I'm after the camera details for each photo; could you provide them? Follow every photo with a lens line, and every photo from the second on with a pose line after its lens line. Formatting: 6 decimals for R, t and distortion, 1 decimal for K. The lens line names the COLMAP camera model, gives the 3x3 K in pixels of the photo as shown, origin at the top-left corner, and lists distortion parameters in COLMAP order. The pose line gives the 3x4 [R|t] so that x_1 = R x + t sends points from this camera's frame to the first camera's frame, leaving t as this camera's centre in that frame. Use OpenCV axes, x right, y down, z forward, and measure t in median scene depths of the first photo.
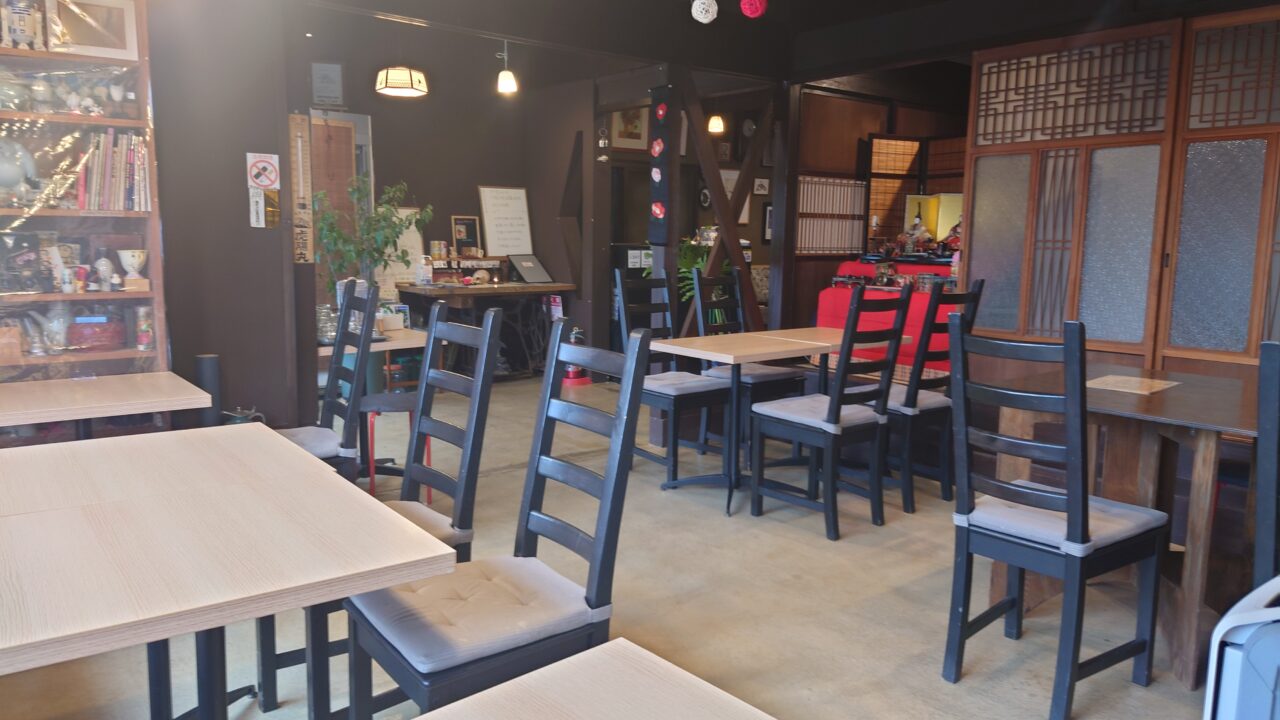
lens RADIAL K [[978.3, 0, 640.0], [0, 978.3, 360.0], [0, 0, 1]] dist [0.068157, -0.092832]
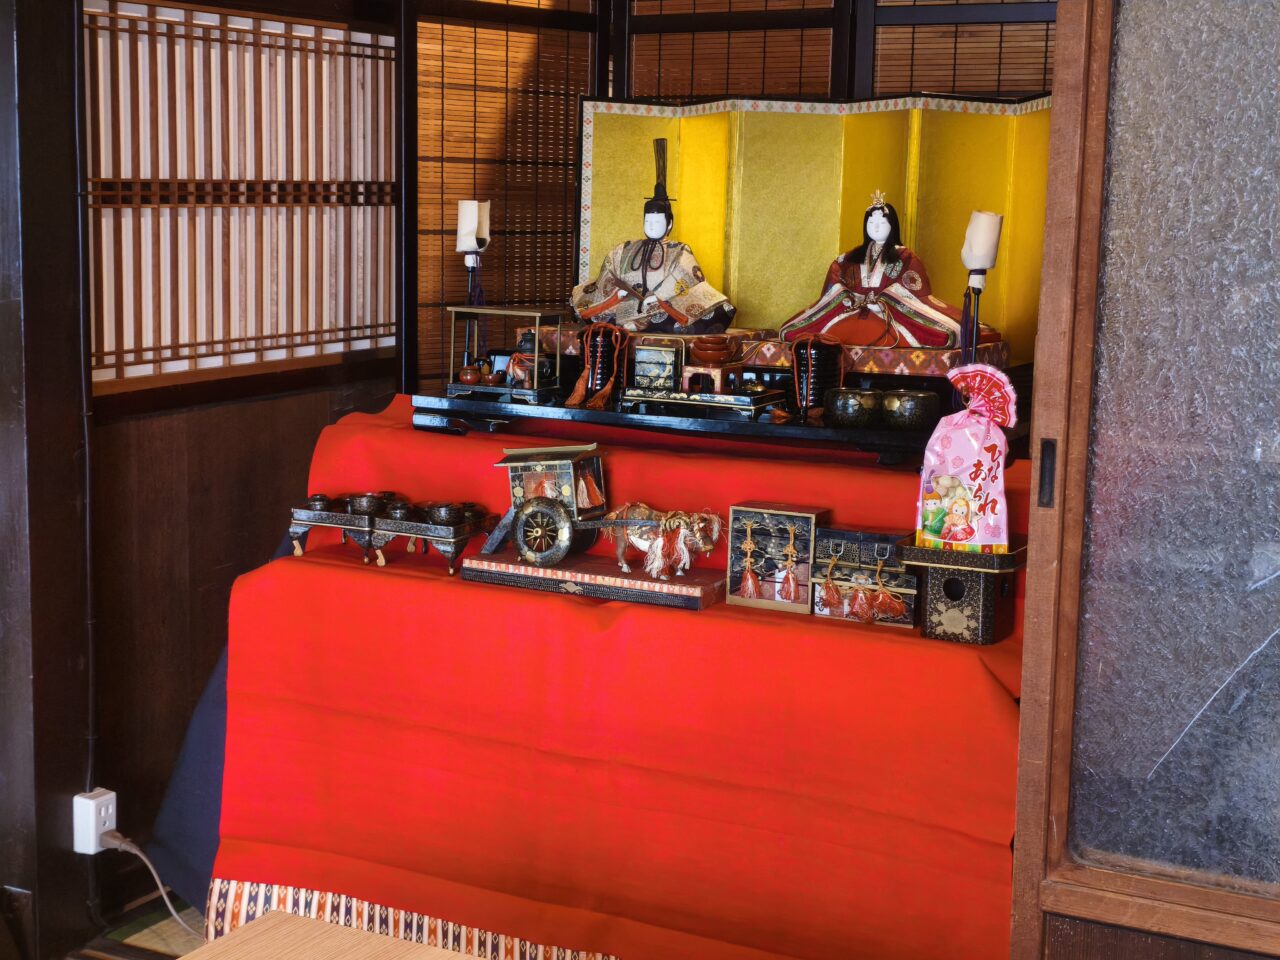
lens RADIAL K [[1984.6, 0, 640.0], [0, 1984.6, 480.0], [0, 0, 1]] dist [0.018474, 0.010644]
pose [[0.912014, -0.057759, 0.406073, 0.105958], [0.042740, 0.998028, 0.045966, -0.115145], [-0.407927, -0.024565, 0.912684, 0.654776]]
